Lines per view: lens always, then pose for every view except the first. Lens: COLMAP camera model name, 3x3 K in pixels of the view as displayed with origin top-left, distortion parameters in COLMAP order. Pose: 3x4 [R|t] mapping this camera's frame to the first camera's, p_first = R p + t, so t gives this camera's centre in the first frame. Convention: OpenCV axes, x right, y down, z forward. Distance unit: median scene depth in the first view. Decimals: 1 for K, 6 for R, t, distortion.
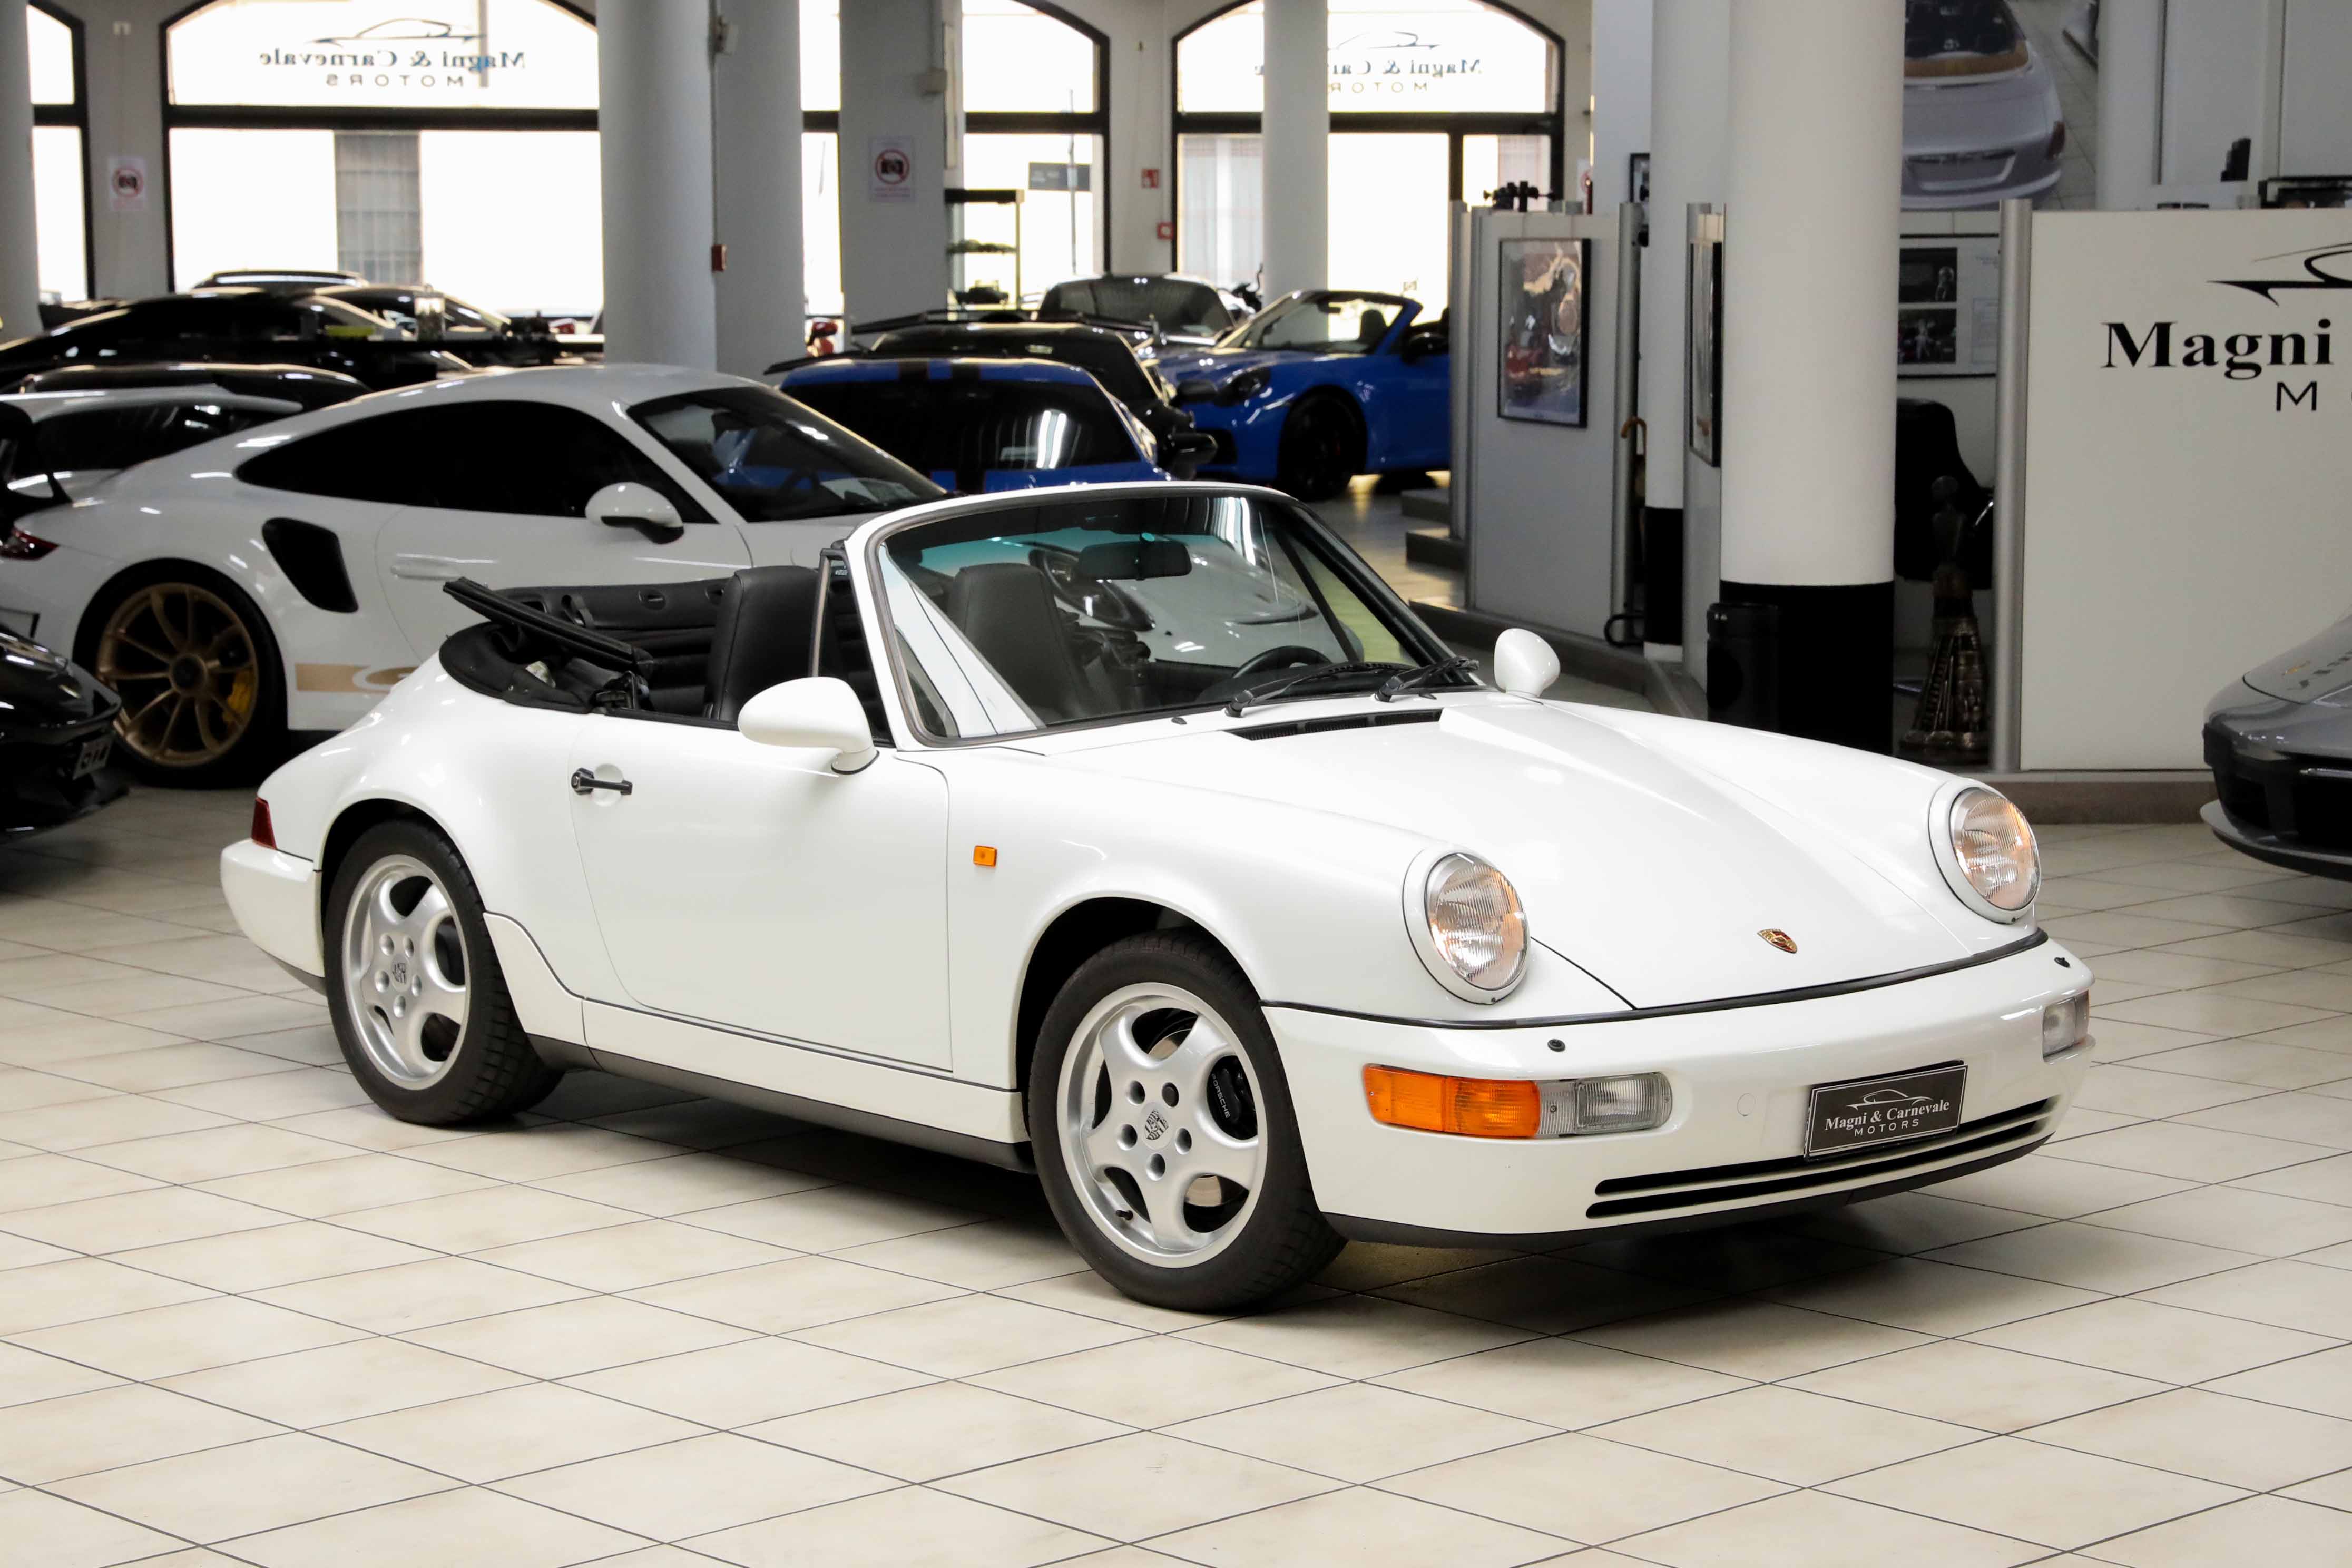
lens RADIAL K [[4655.0, 0, 1161.1], [0, 4655.0, 790.1], [0, 0, 1]] dist [0.157742, 0.246106]
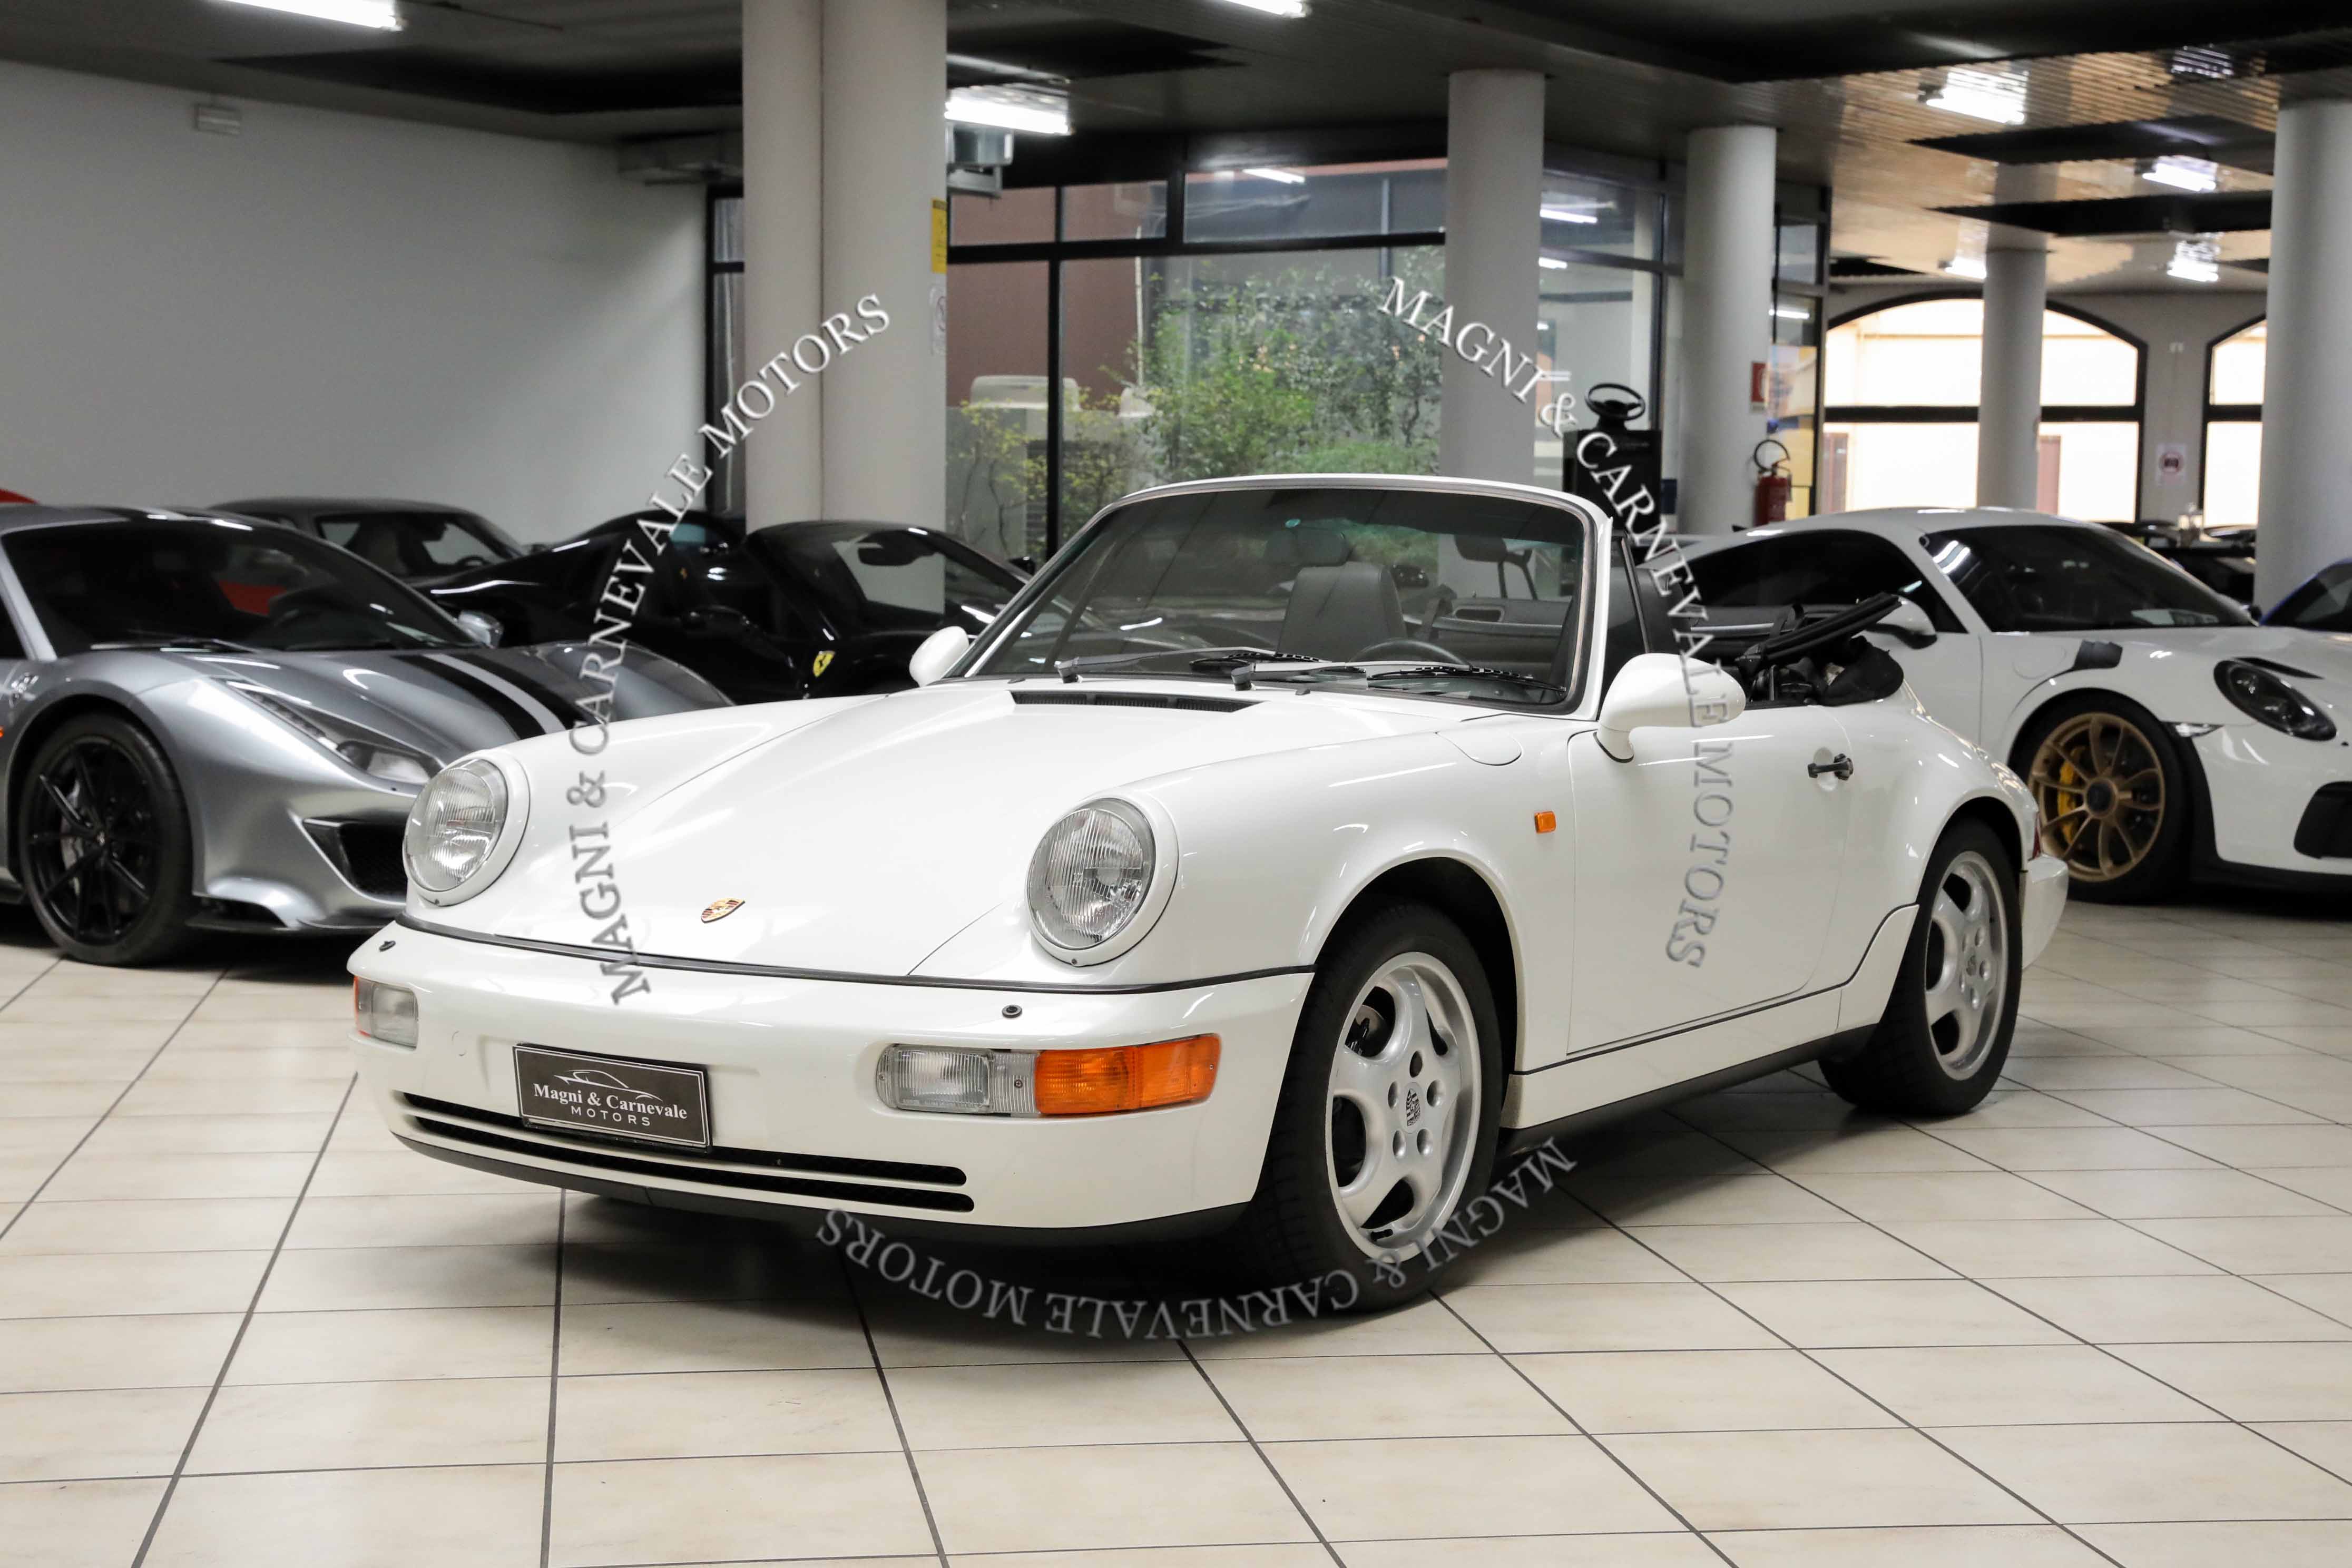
lens RADIAL K [[3309.0, 0, 1134.0], [0, 3309.0, 787.6], [0, 0, 1]] dist [0.086717, 0.000640]
pose [[0.833349, 0.056879, -0.549812, 0.192783], [-0.081643, 0.996447, -0.020662, 0.014635], [0.546684, 0.062107, 0.835033, 0.222877]]
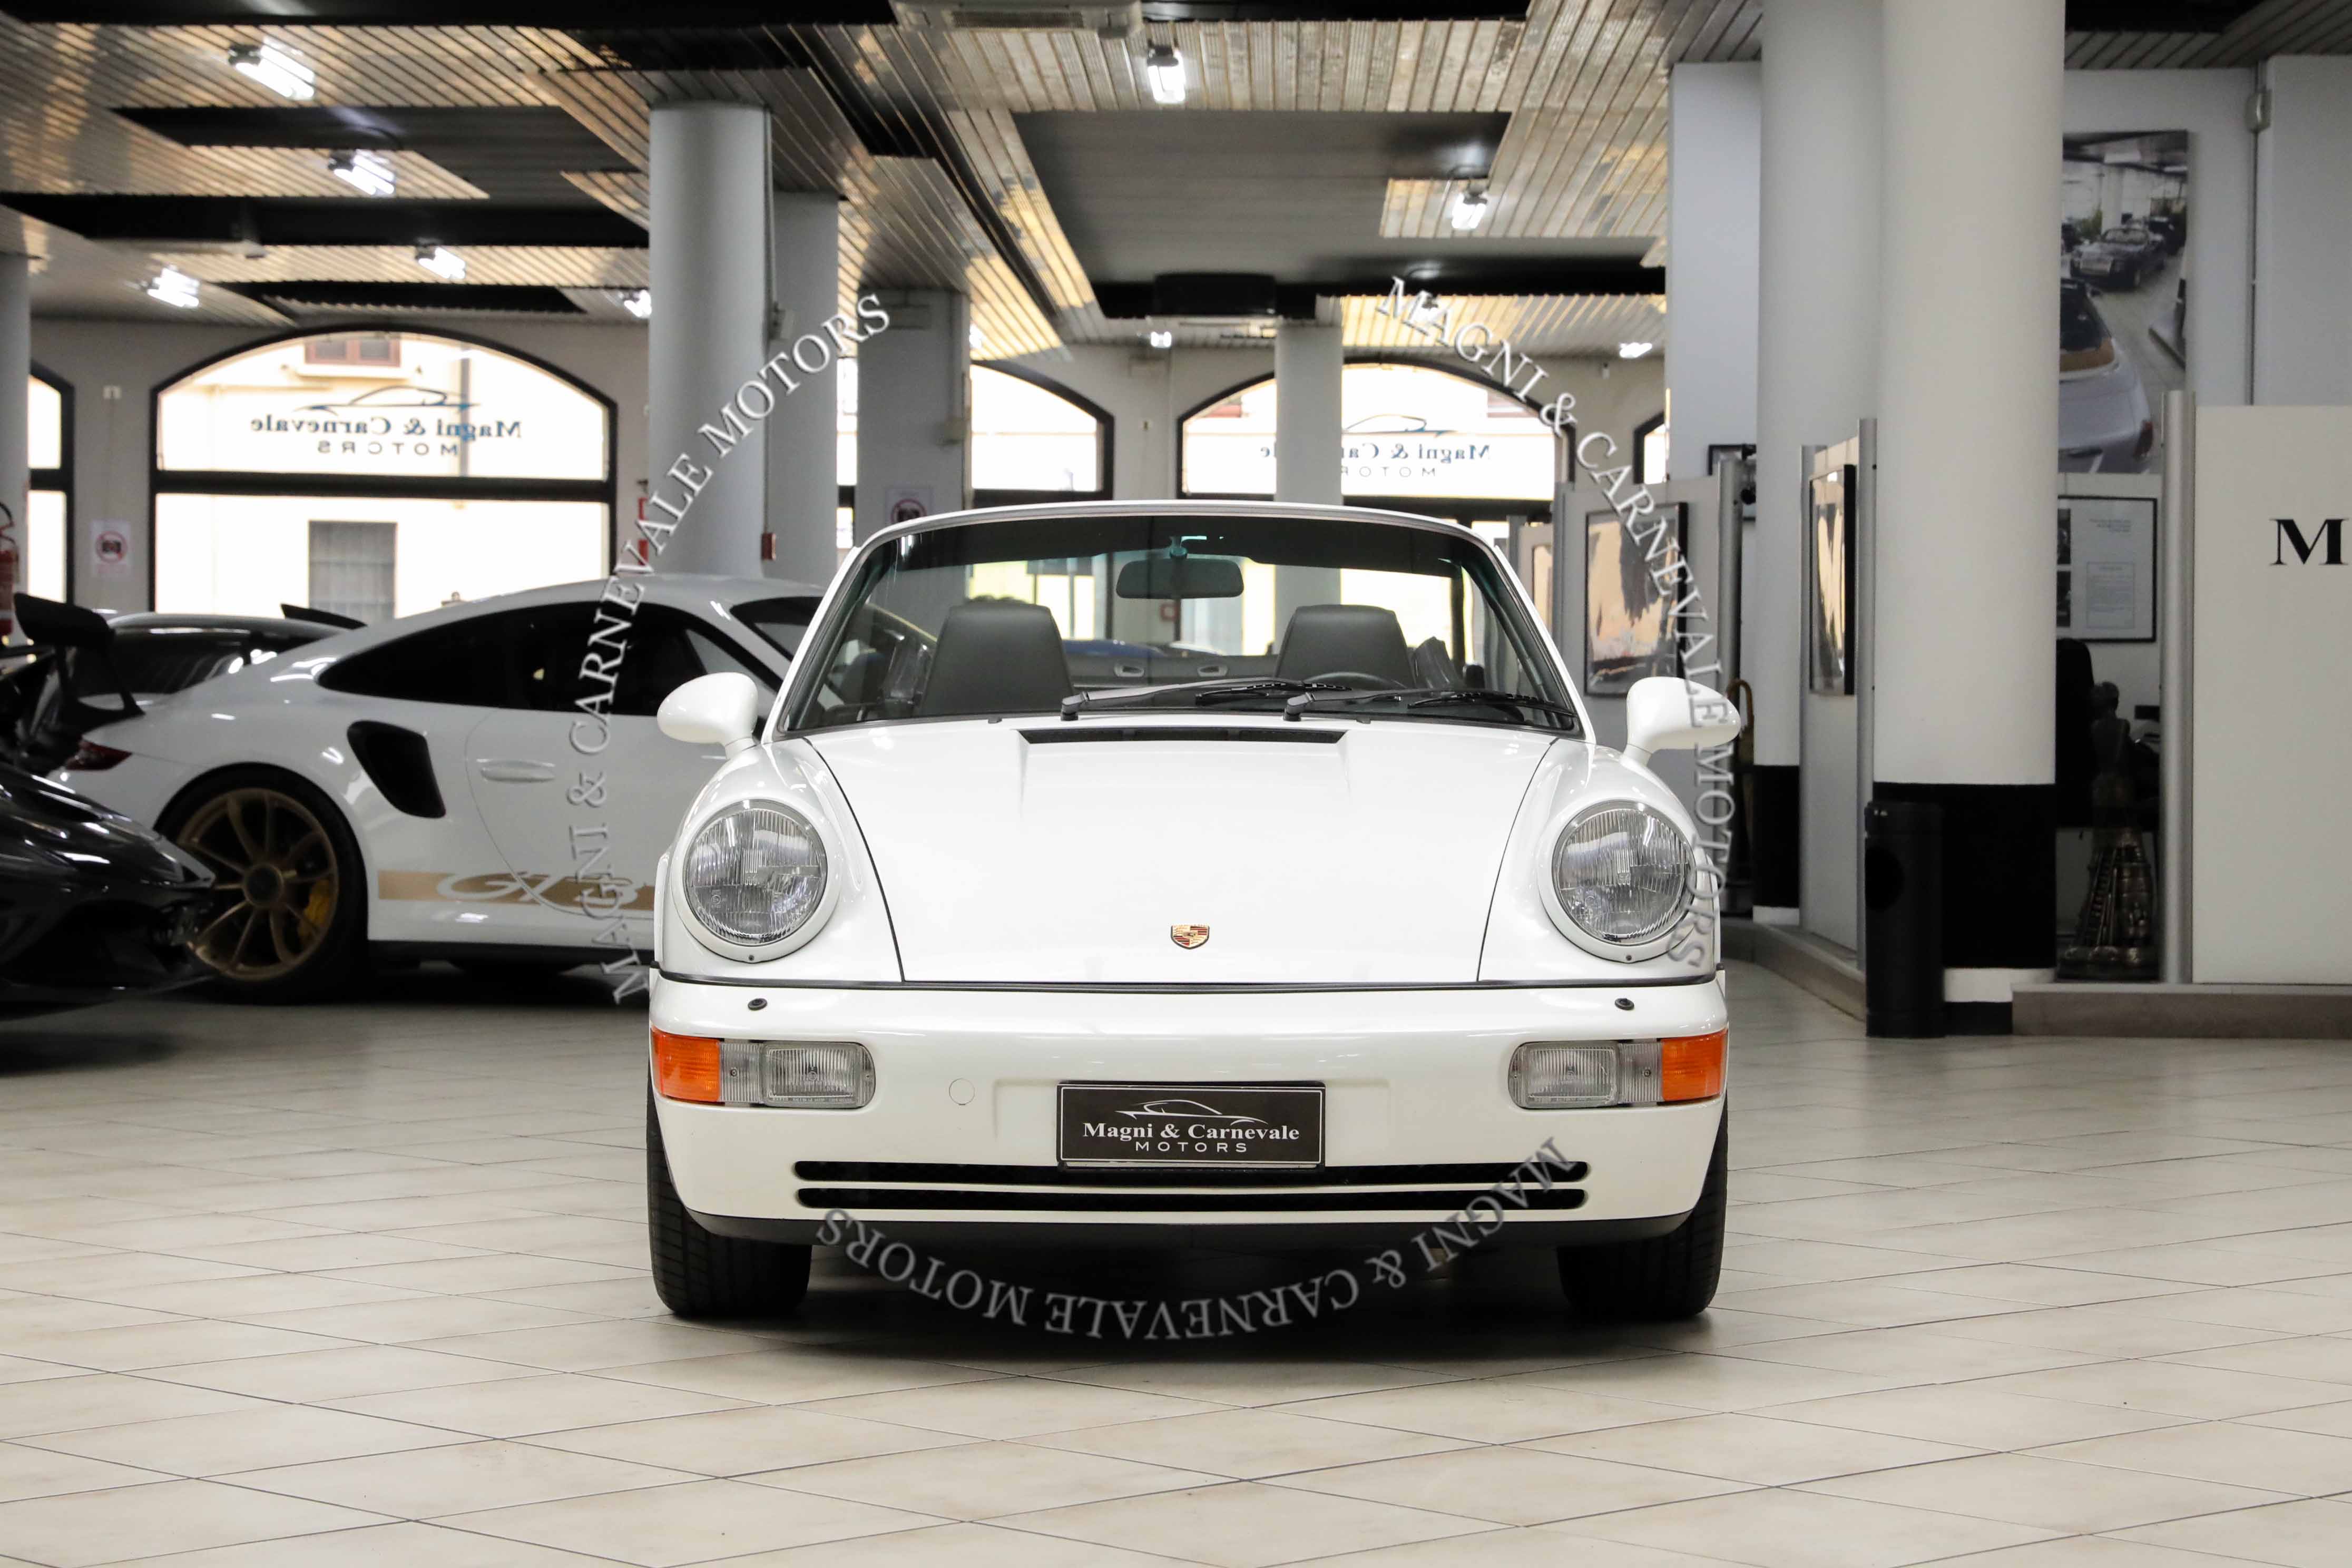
lens RADIAL K [[4798.6, 0, 1160.8], [0, 4798.6, 711.8], [0, 0, 1]] dist [0.187142, 0.068585]
pose [[0.999907, 0.009984, 0.009255, -0.036957], [-0.008872, 0.993530, -0.113221, 0.055088], [-0.010325, 0.113128, 0.993527, 0.015101]]
